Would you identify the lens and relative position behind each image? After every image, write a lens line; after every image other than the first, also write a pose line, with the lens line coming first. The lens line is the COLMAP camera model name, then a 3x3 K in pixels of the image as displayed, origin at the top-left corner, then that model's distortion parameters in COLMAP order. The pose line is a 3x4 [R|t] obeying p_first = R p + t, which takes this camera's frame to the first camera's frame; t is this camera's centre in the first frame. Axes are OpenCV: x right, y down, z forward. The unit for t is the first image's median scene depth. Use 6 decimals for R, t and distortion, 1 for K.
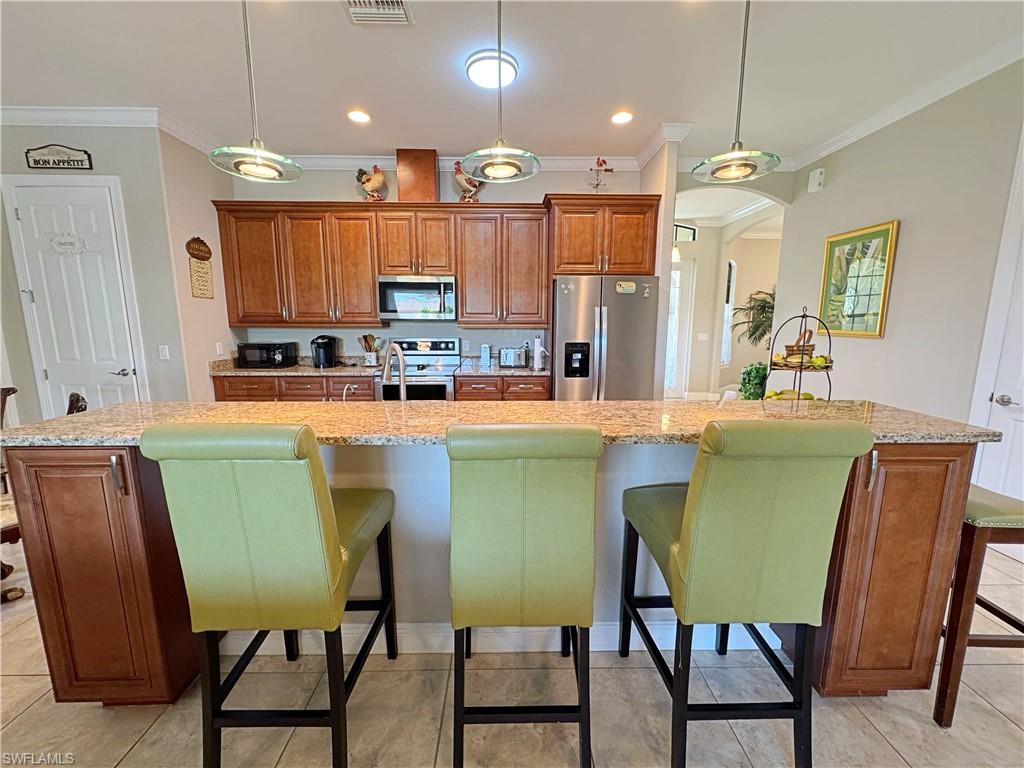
lens RADIAL K [[409.6, 0, 512.0], [0, 409.6, 384.0], [0, 0, 1]] dist [-0.000659, 0.000136]
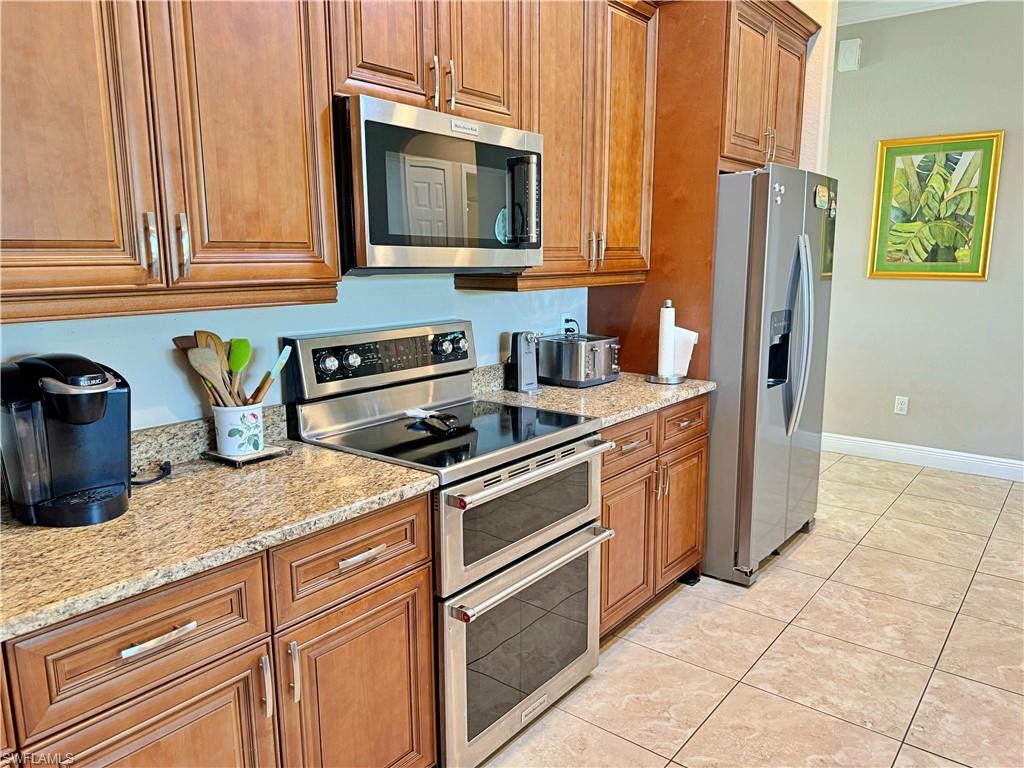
lens RADIAL K [[721.8, 0, 514.2], [0, 721.8, 388.4], [0, 0, 1]] dist [0.067802, -0.086214]
pose [[0.637321, -0.144411, 0.756946, -0.663684], [0.124727, 0.988663, 0.083603, -0.118077], [-0.760437, 0.041130, 0.648107, 0.678133]]
